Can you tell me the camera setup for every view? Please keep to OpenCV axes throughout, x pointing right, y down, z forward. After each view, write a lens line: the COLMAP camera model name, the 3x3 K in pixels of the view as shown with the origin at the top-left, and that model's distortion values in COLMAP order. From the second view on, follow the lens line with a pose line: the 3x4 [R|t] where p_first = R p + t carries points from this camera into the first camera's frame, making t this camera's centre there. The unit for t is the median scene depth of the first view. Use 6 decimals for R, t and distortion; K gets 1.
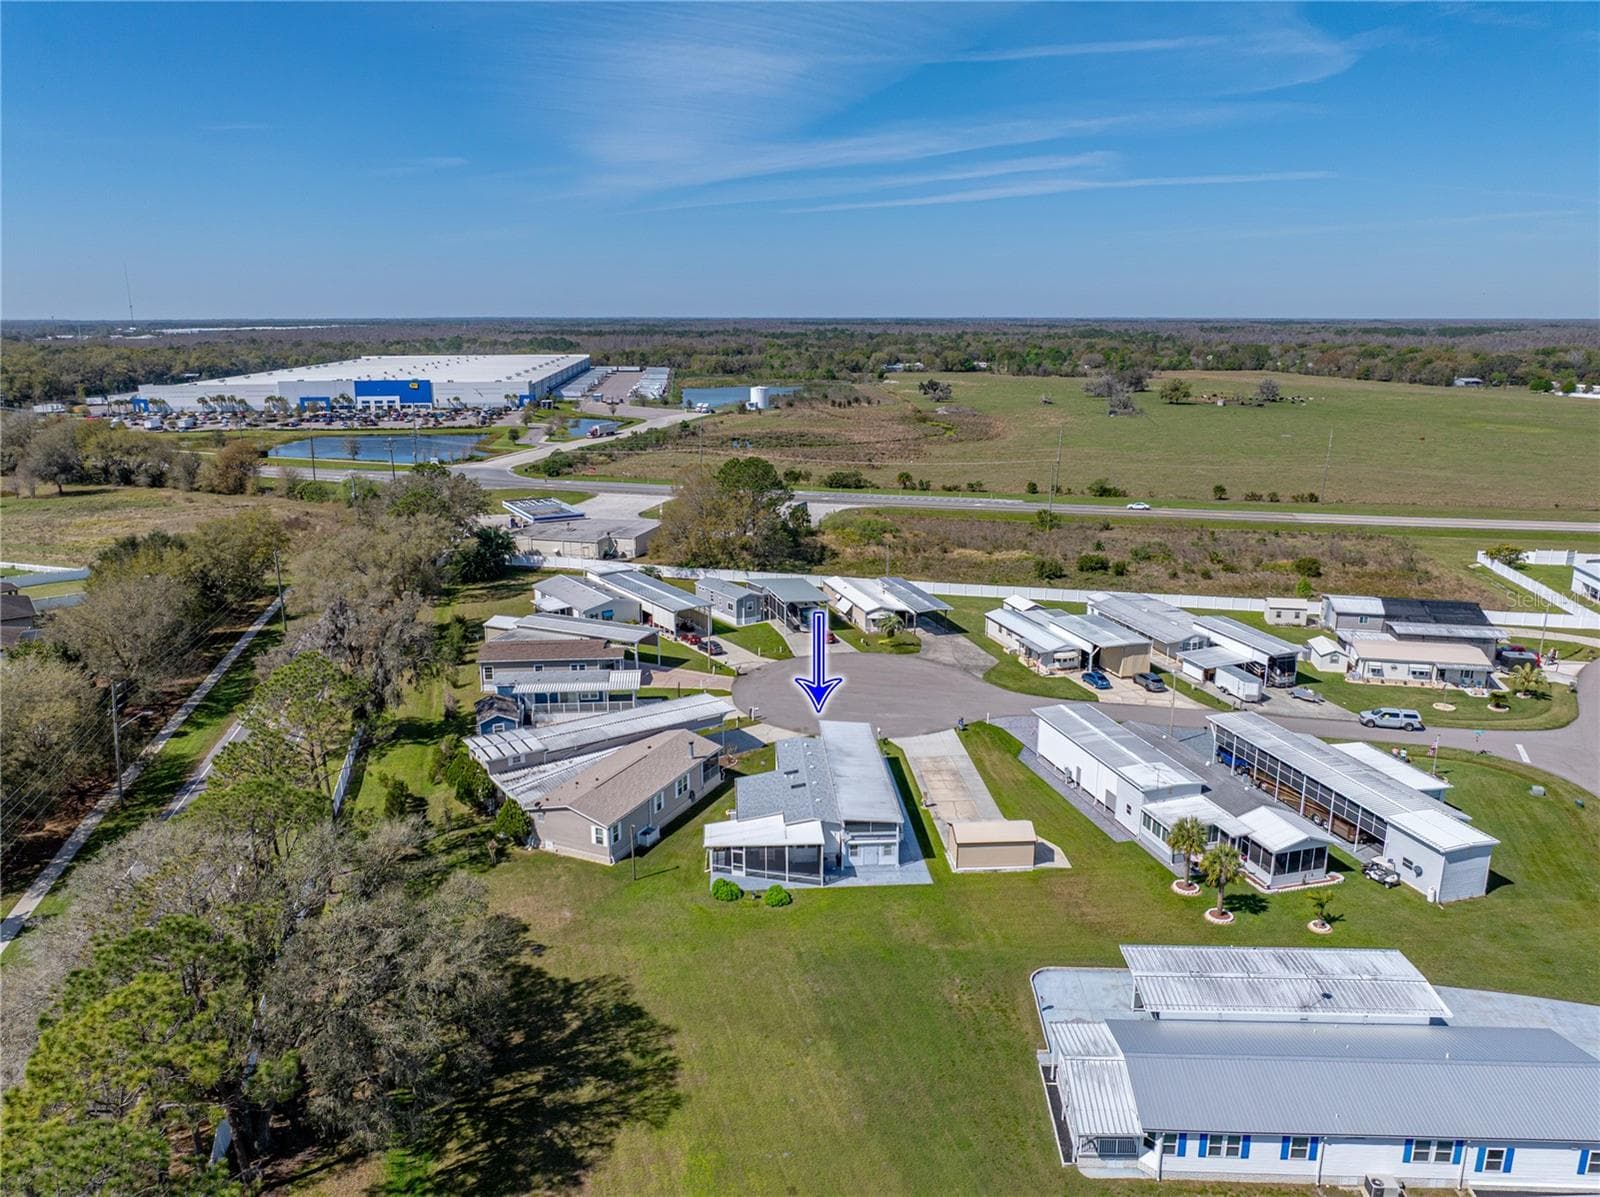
lens RADIAL K [[1141.1, 0, 800.0], [0, 1141.1, 598.5], [0, 0, 1]] dist [-0.020927, 0.009931]
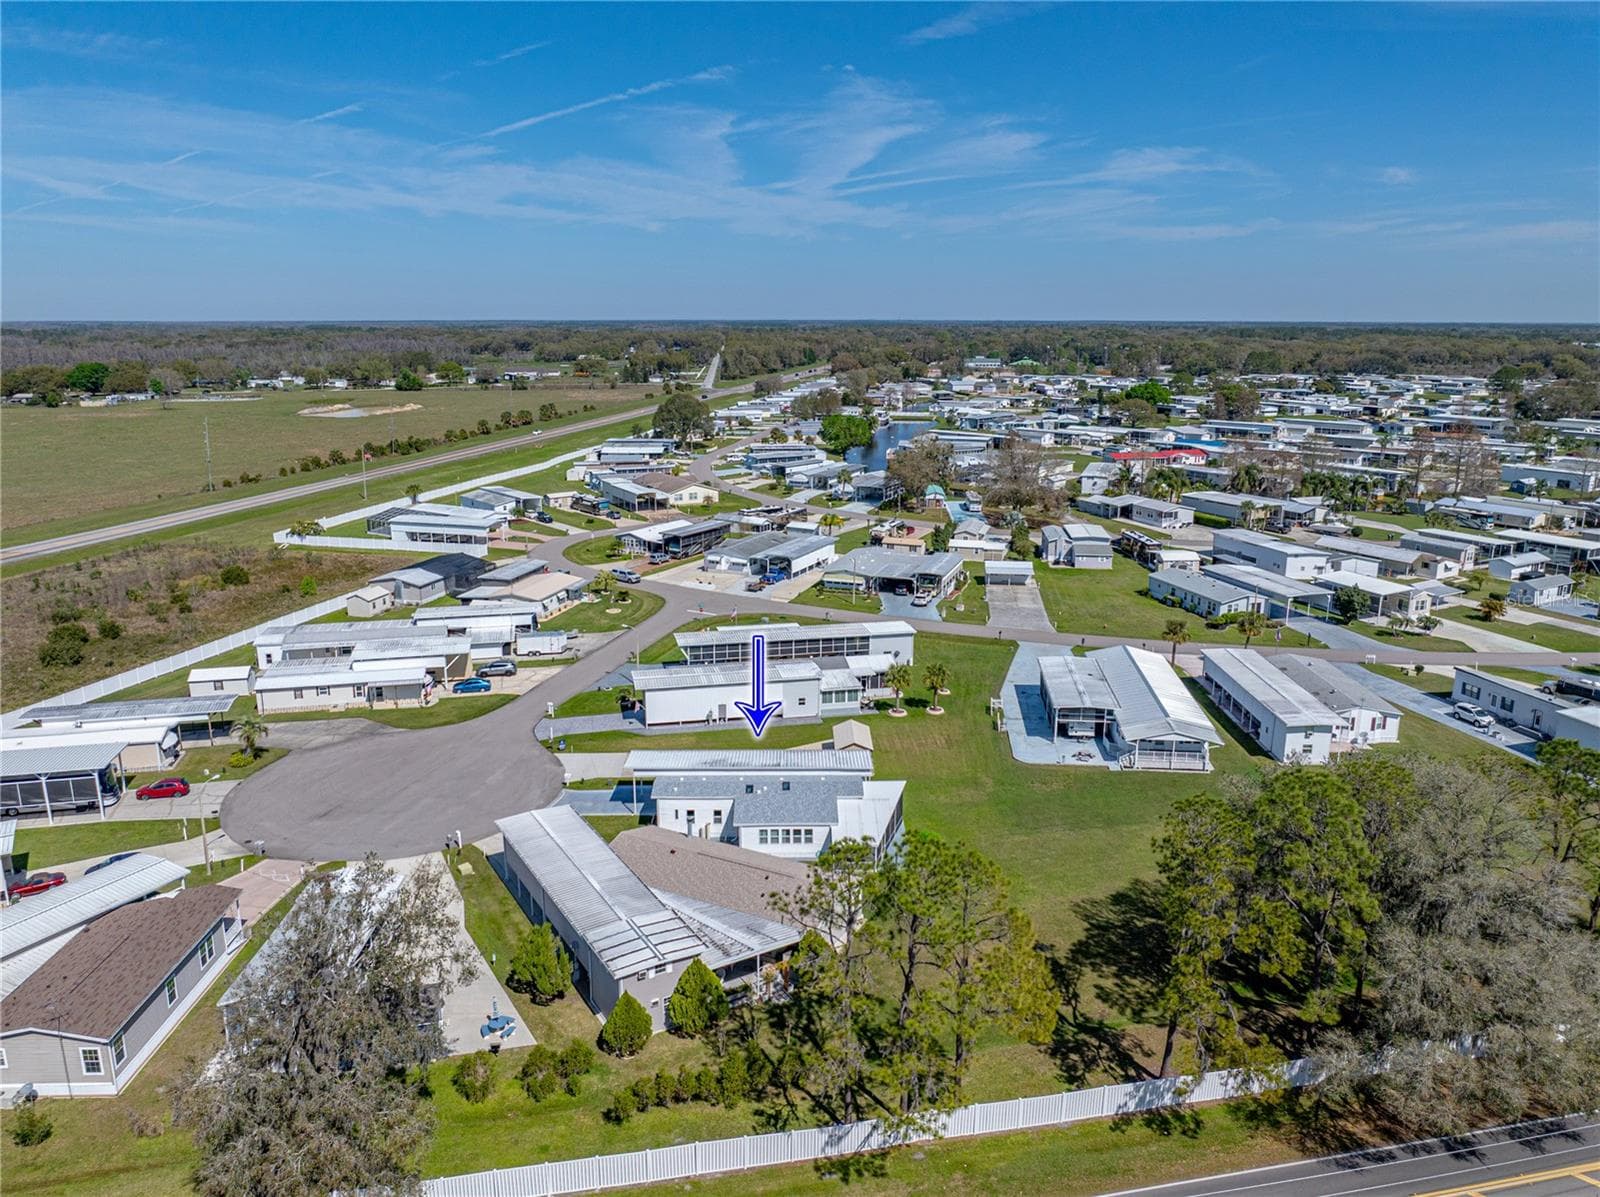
lens RADIAL K [[1141.1, 0, 800.0], [0, 1141.1, 598.5], [0, 0, 1]] dist [-0.020927, 0.009931]
pose [[0.034030, -0.237035, 0.970905, -0.452775], [0.240172, 0.944939, 0.222277, -0.102456], [-0.970134, 0.225620, 0.089085, 0.417695]]
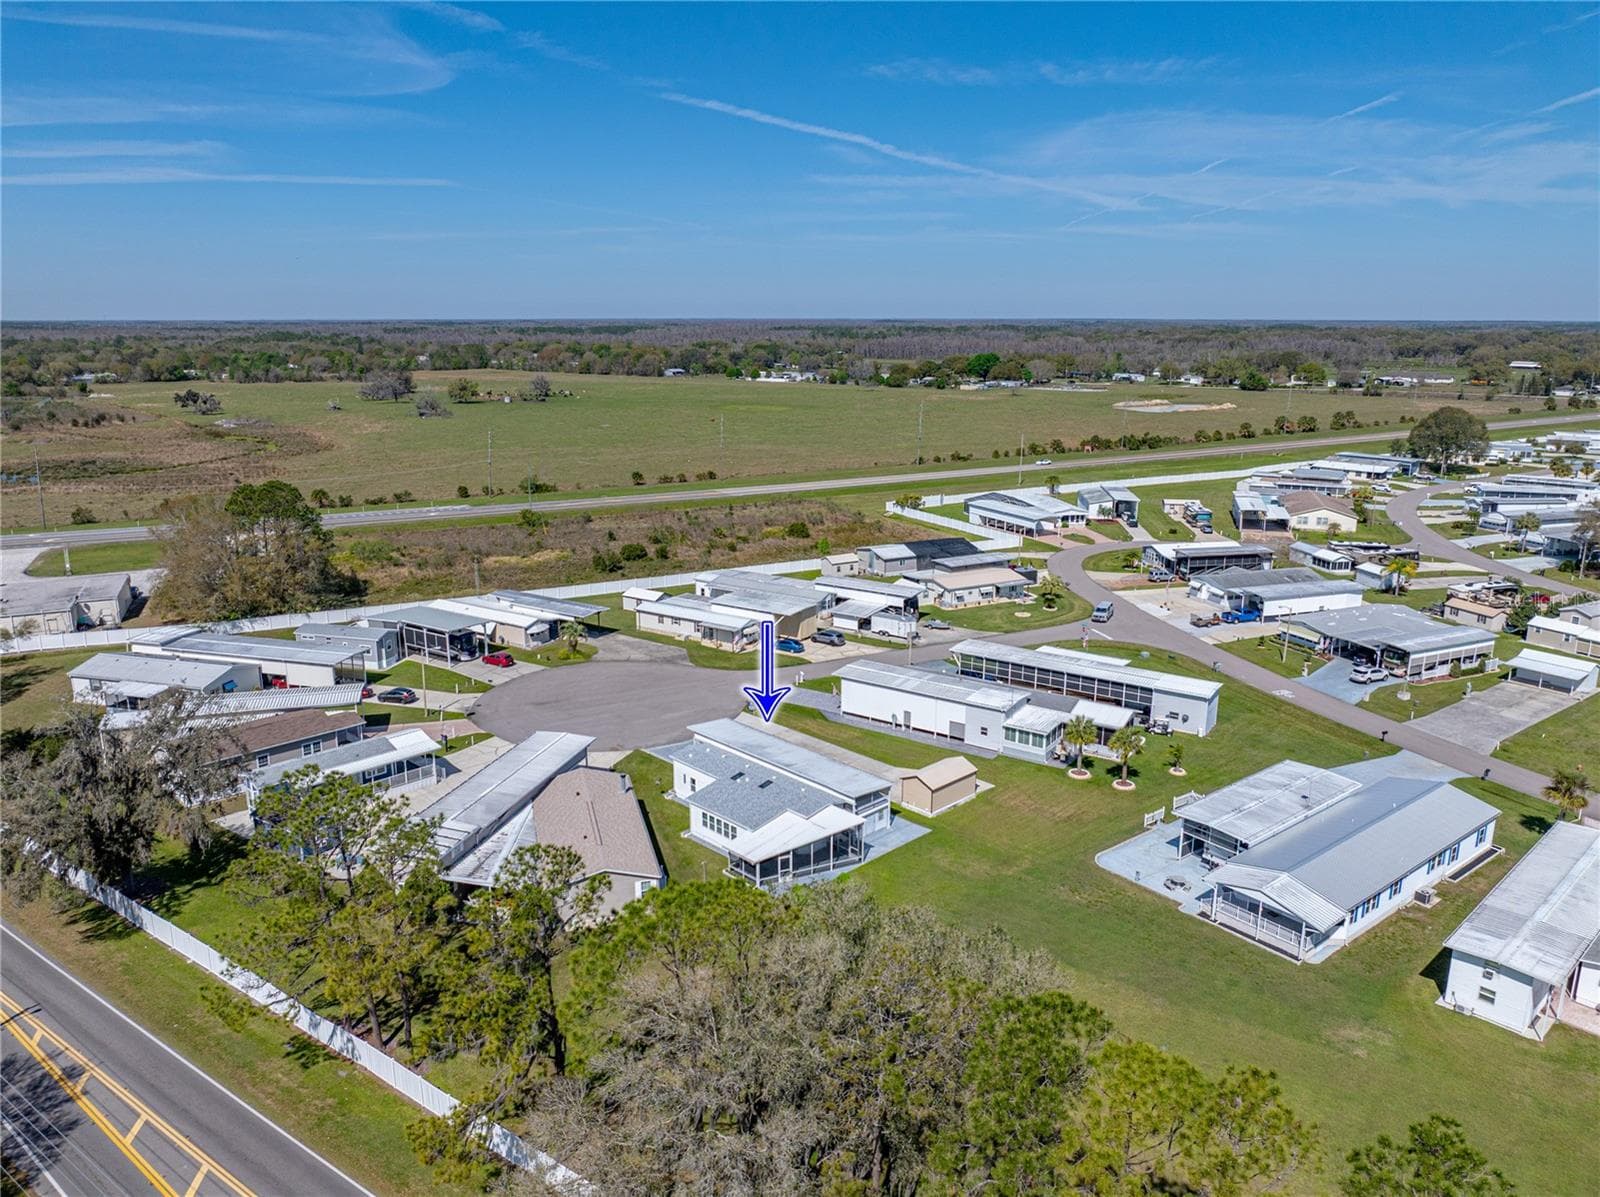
lens RADIAL K [[1131.7, 0, 800.0], [0, 1131.7, 598.5], [0, 0, 1]] dist [-0.020788, 0.010661]
pose [[0.753867, -0.157055, 0.637980, -0.282710], [0.156652, 0.985972, 0.057615, -0.023386], [-0.638079, 0.056507, 0.767894, 0.102824]]
